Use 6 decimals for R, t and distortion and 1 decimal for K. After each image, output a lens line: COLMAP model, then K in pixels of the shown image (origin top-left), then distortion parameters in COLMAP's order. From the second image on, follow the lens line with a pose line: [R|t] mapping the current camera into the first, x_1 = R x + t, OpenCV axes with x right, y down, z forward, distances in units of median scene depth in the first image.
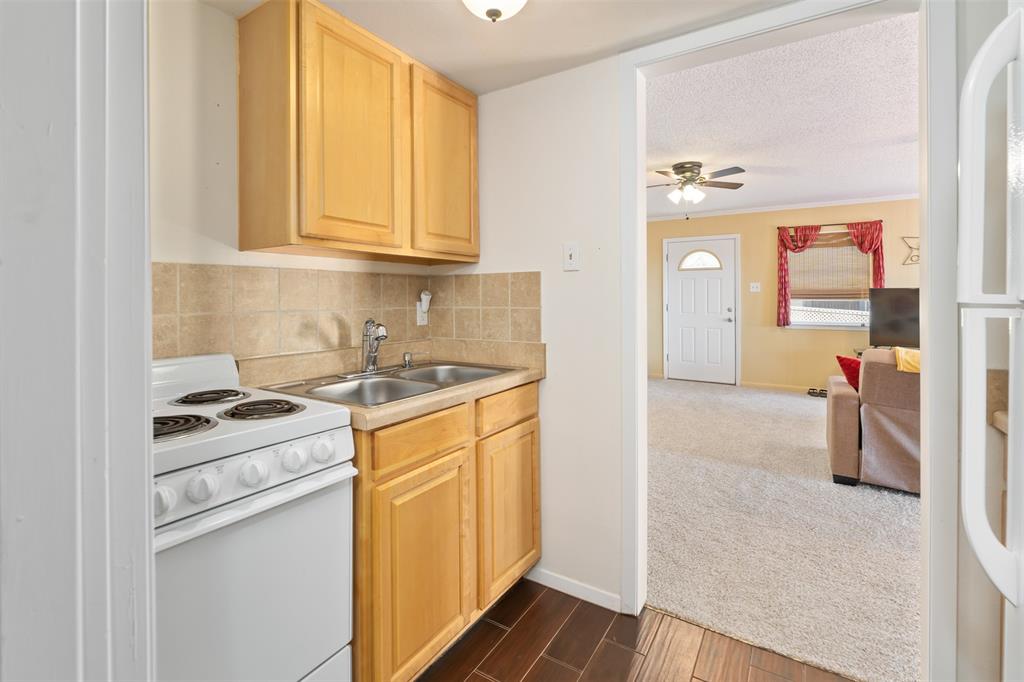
lens RADIAL K [[469.3, 0, 501.0], [0, 469.3, 298.1], [0, 0, 1]] dist [-0.003597, -0.001079]
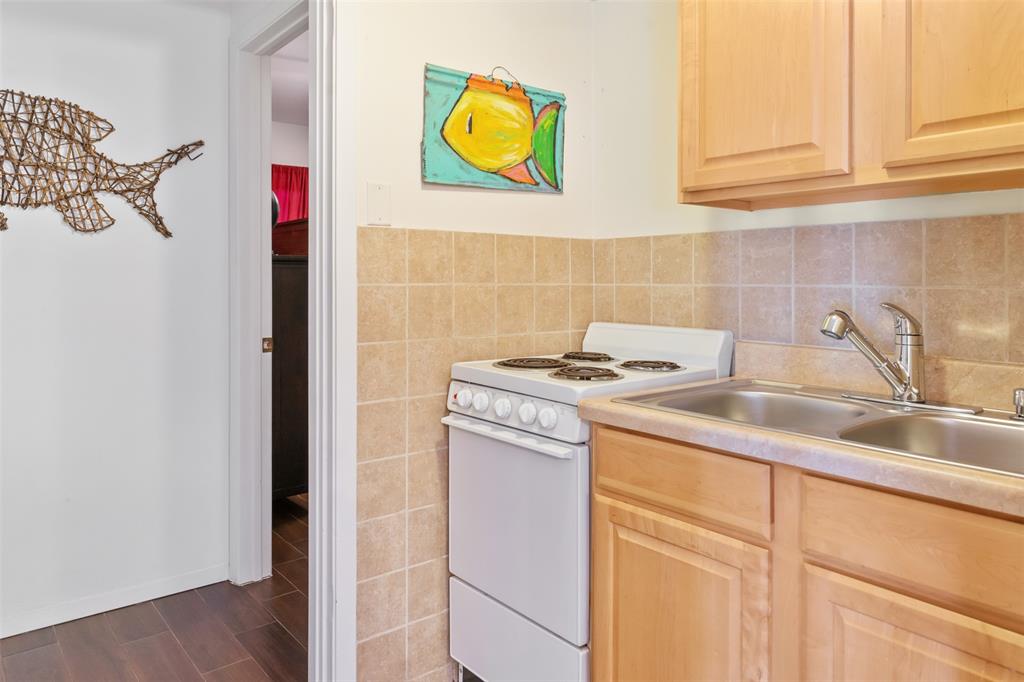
lens RADIAL K [[684.9, 0, 483.1], [0, 684.9, 276.2], [0, 0, 1]] dist [-0.009159, -0.001691]
pose [[-0.318005, 0.001472, -0.948088, 0.799496], [-0.000929, 0.999998, 0.001864, 0.013471], [0.948088, 0.001474, -0.318003, 1.007052]]
